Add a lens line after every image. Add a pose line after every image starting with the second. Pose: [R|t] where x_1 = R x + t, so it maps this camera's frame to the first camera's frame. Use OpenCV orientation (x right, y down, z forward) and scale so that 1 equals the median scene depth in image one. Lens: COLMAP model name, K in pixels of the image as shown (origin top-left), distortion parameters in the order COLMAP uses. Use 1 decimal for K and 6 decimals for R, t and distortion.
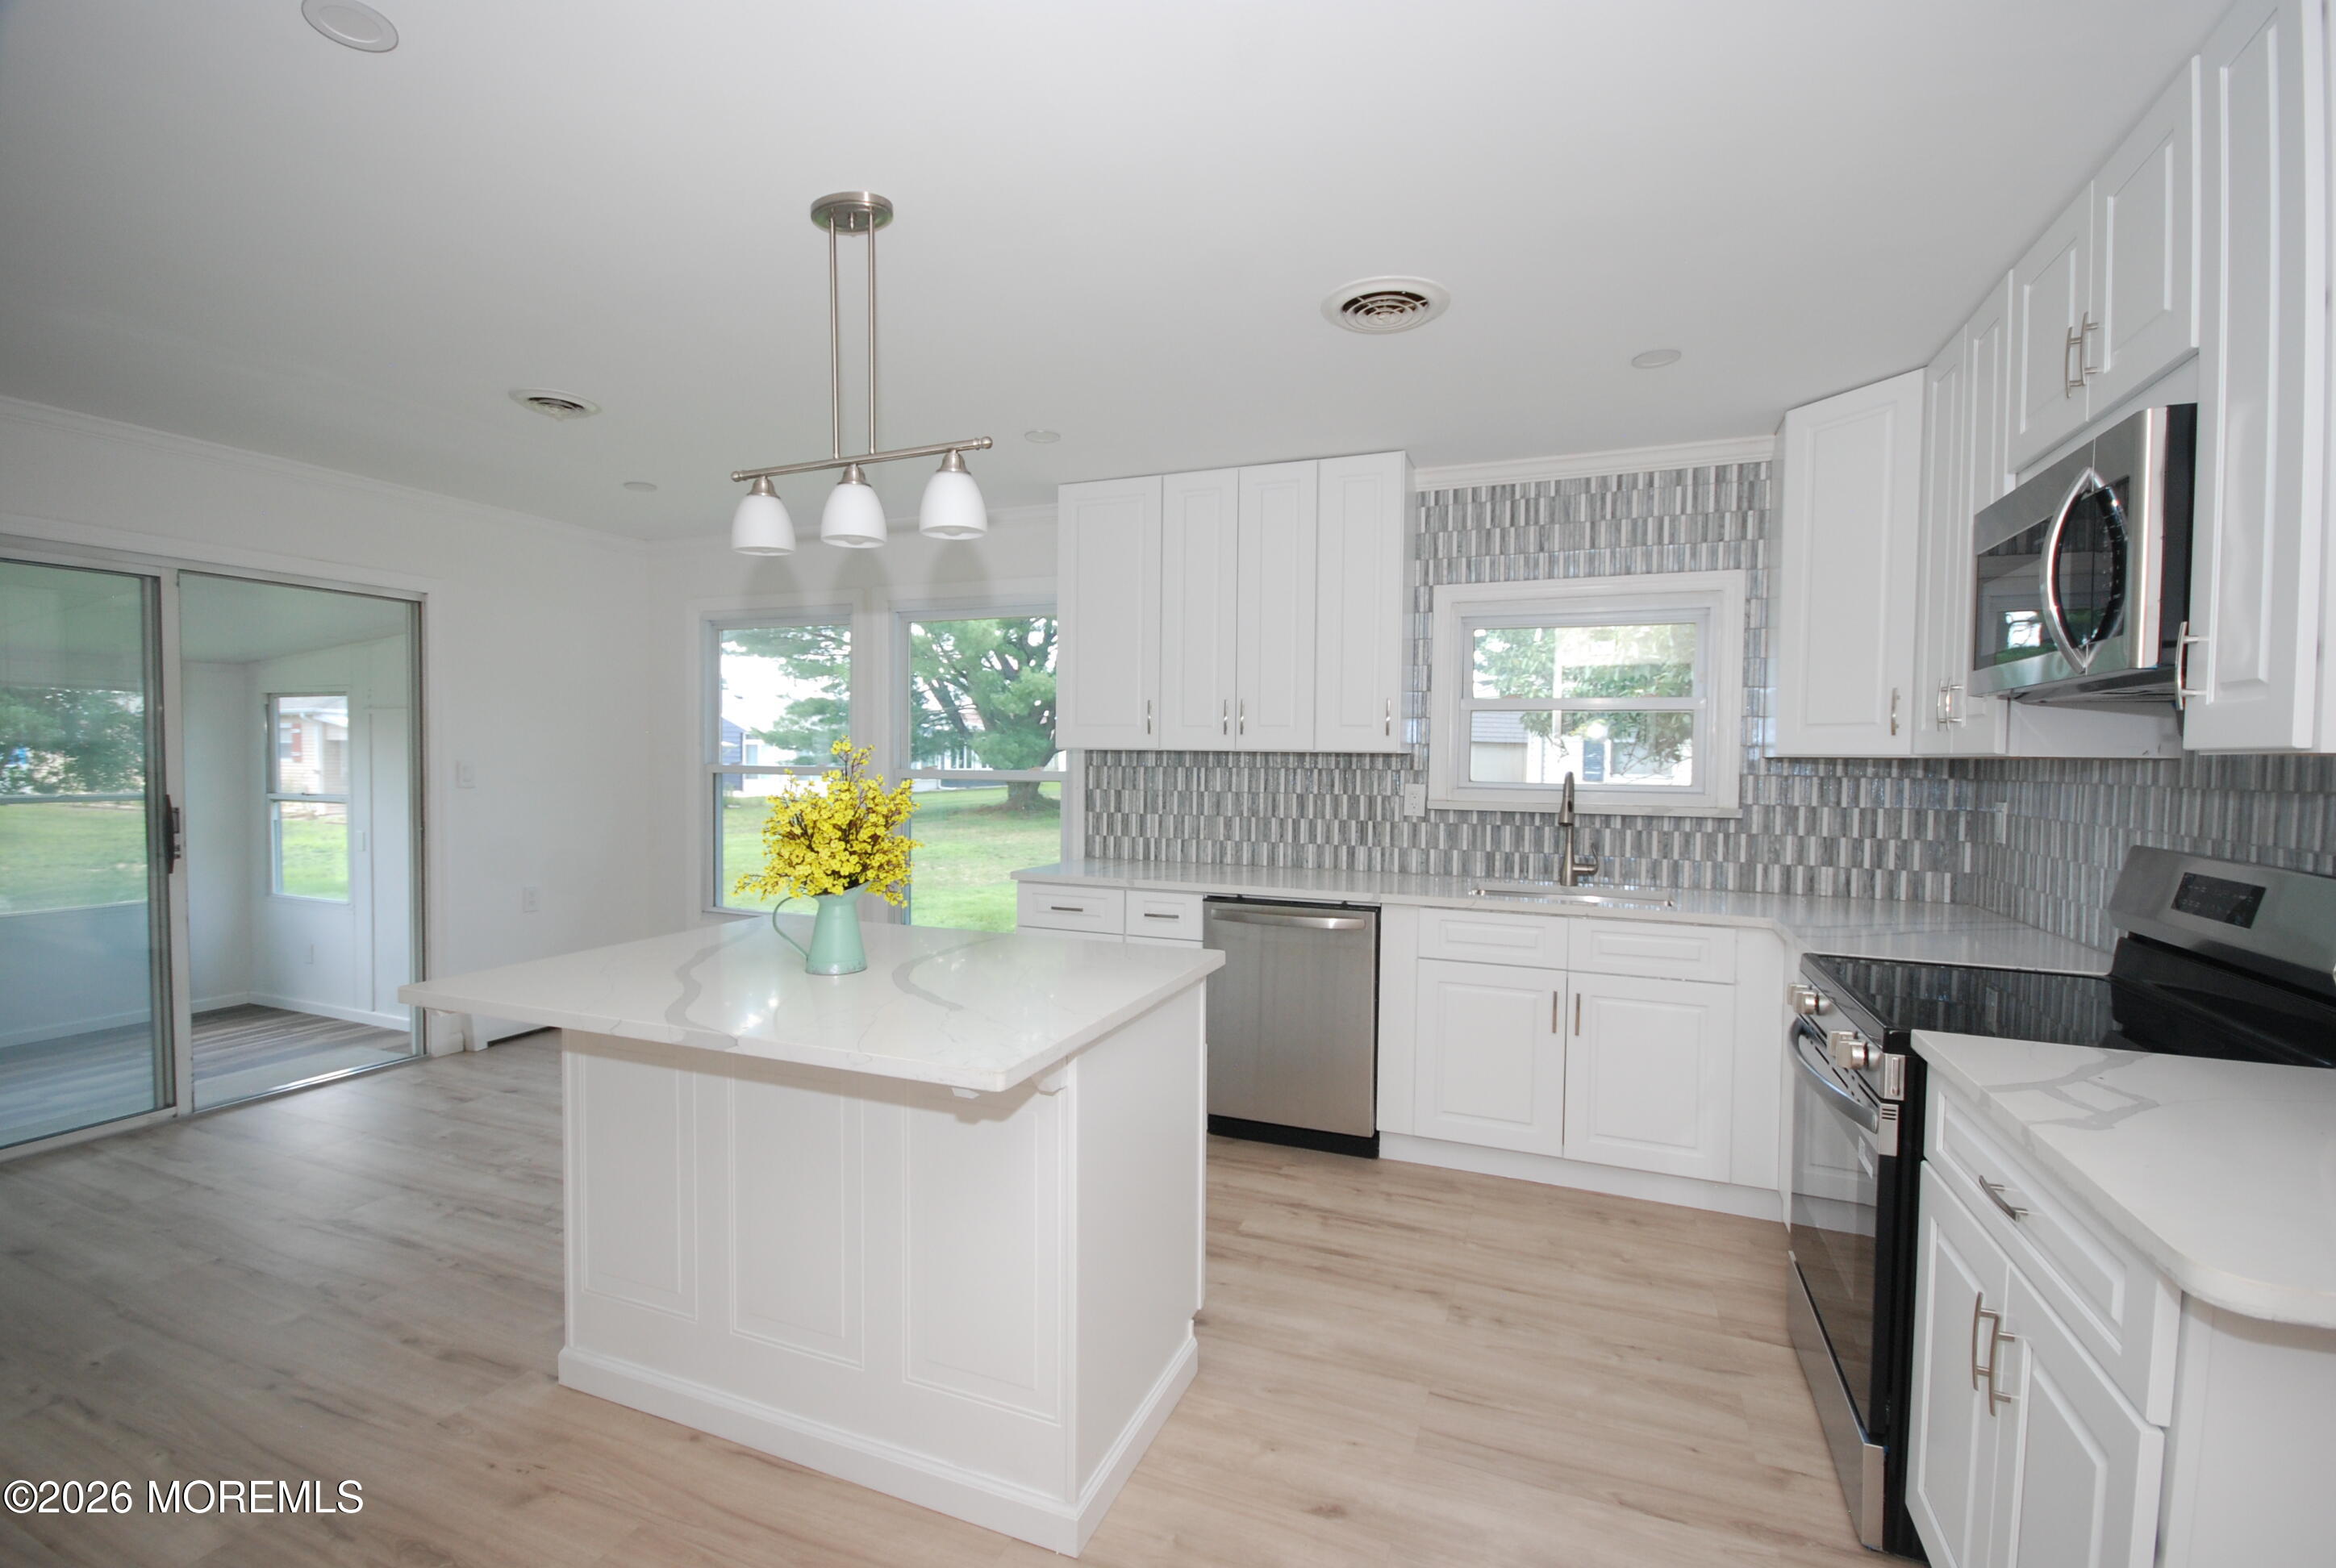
lens RADIAL K [[1036.4, 0, 1168.0], [0, 1036.4, 784.0], [0, 0, 1]] dist [-0.003835, -0.000141]
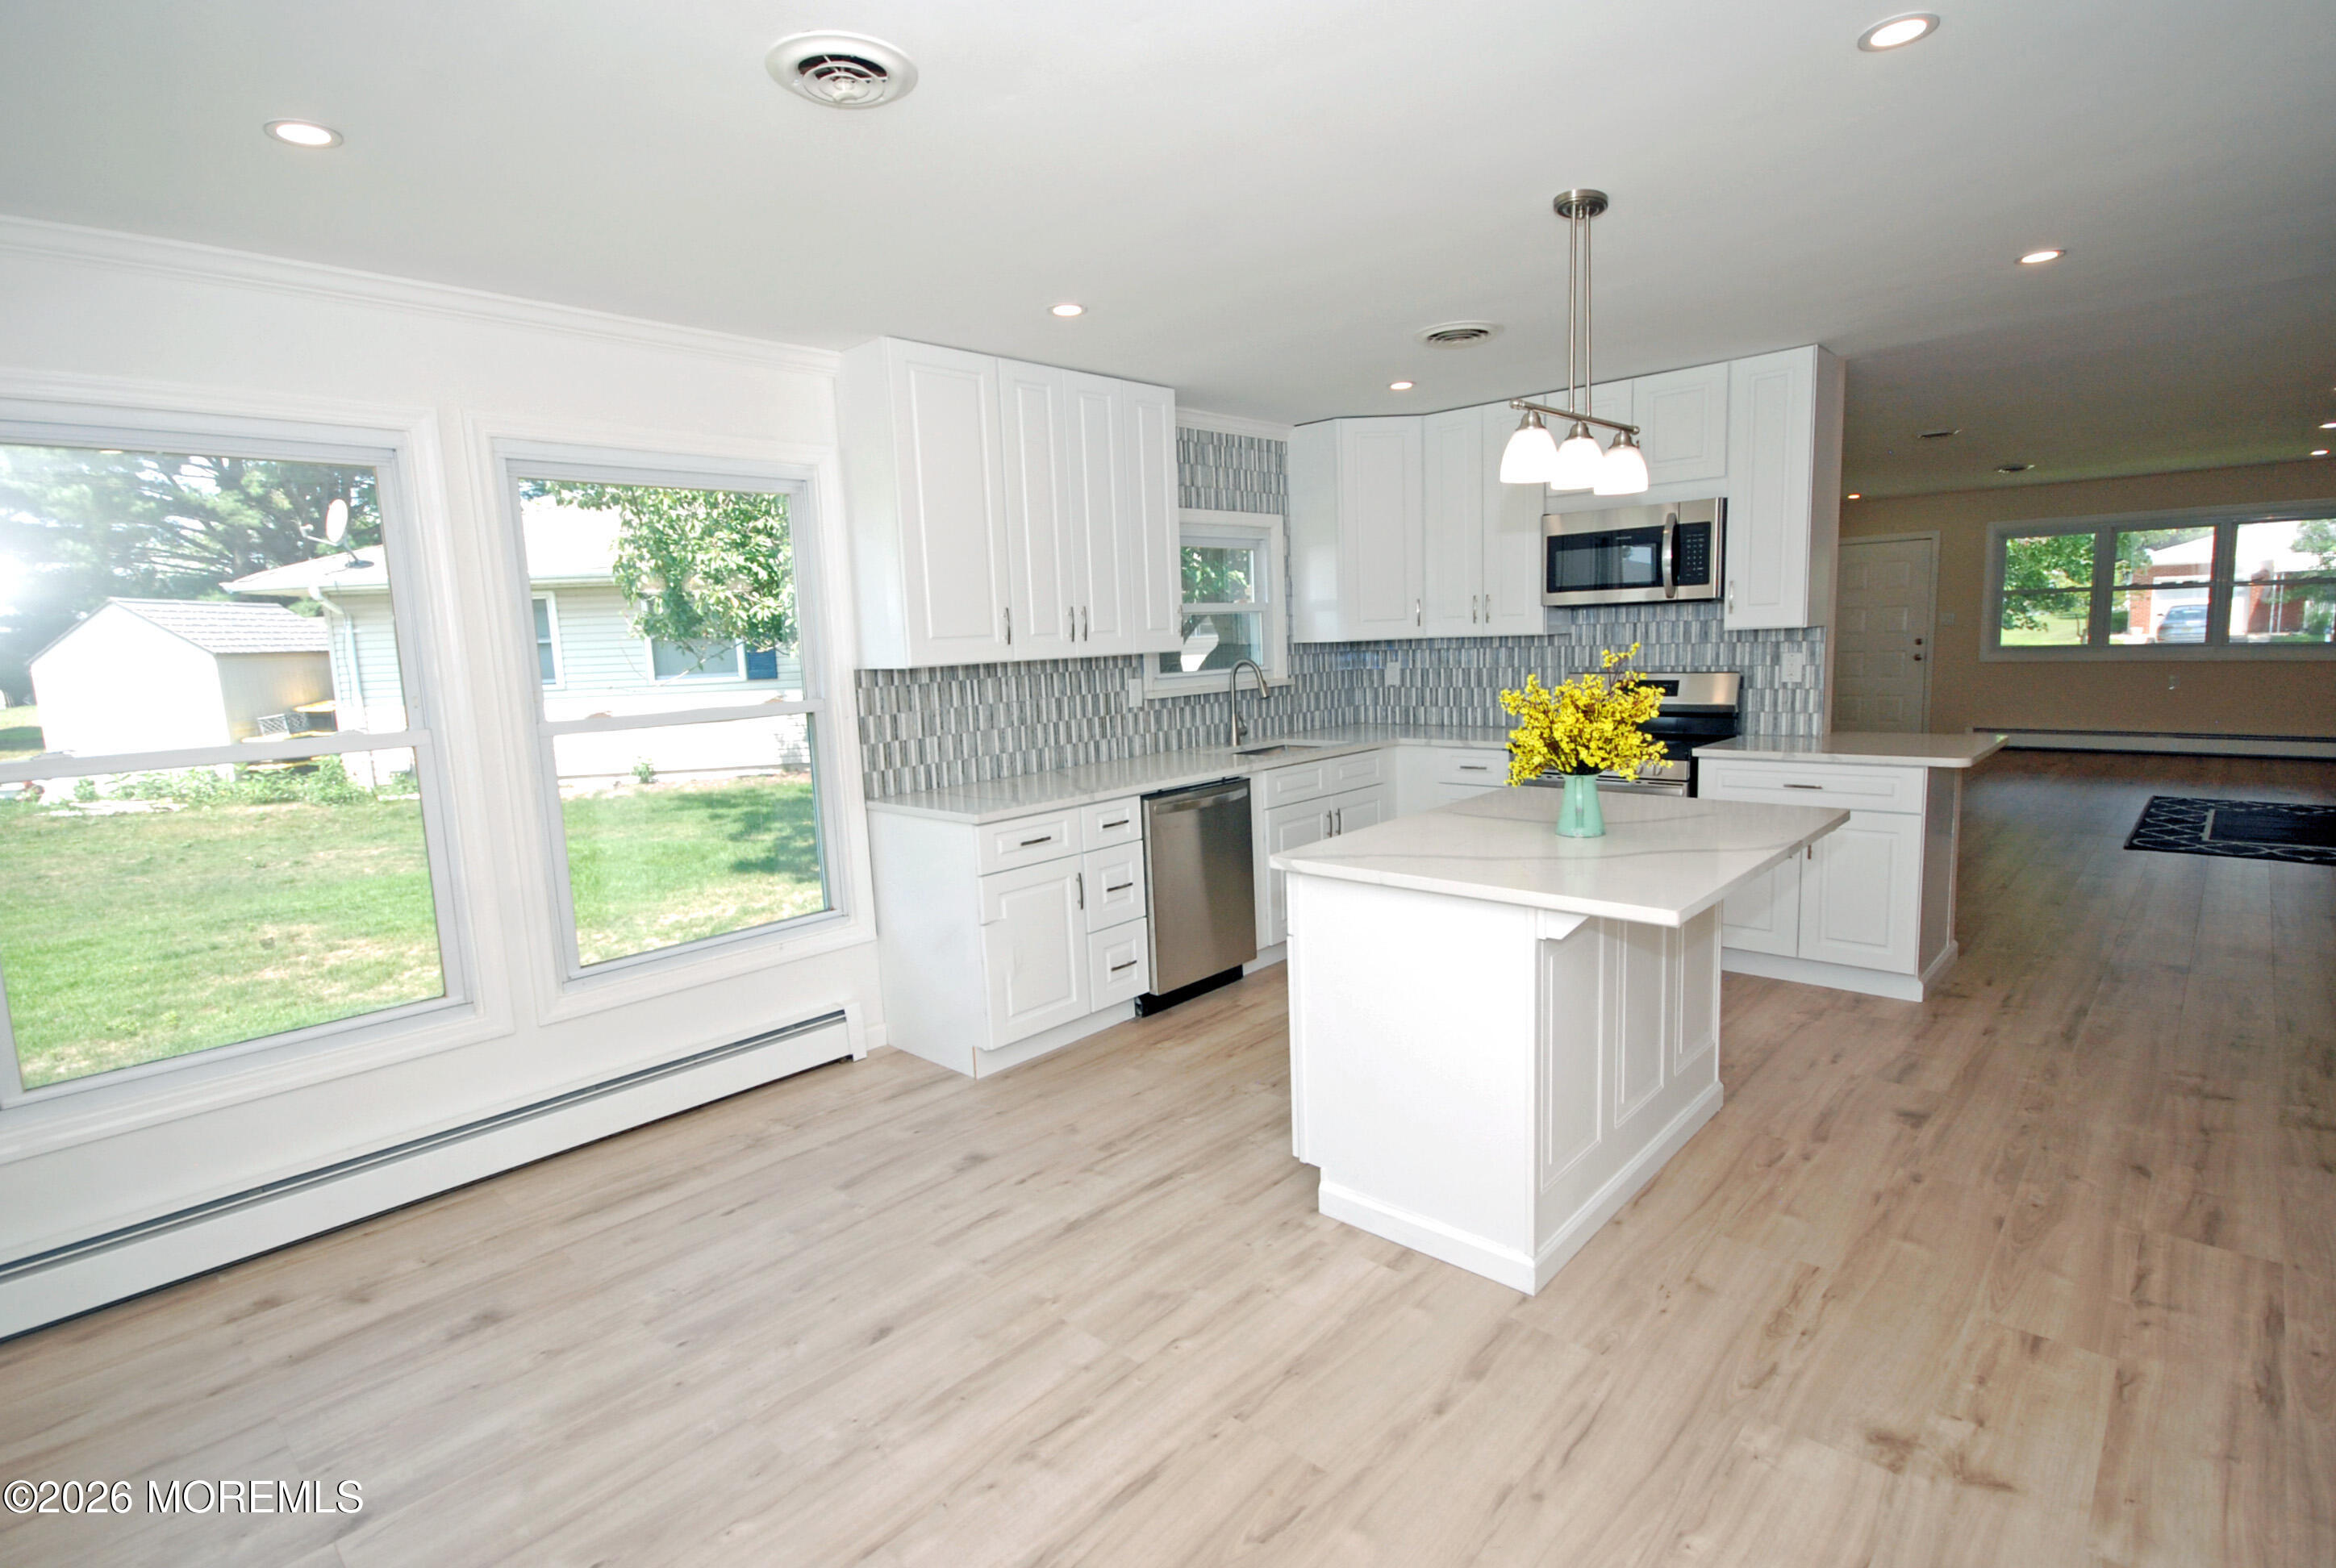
lens RADIAL K [[1122.5, 0, 1168.0], [0, 1122.5, 784.0], [0, 0, 1]] dist [-0.010783, 0.000252]
pose [[0.359803, -0.152361, 0.920504, -1.014766], [0.070849, 0.988190, 0.135871, -0.057413], [-0.930334, 0.016330, 0.366349, 0.566232]]
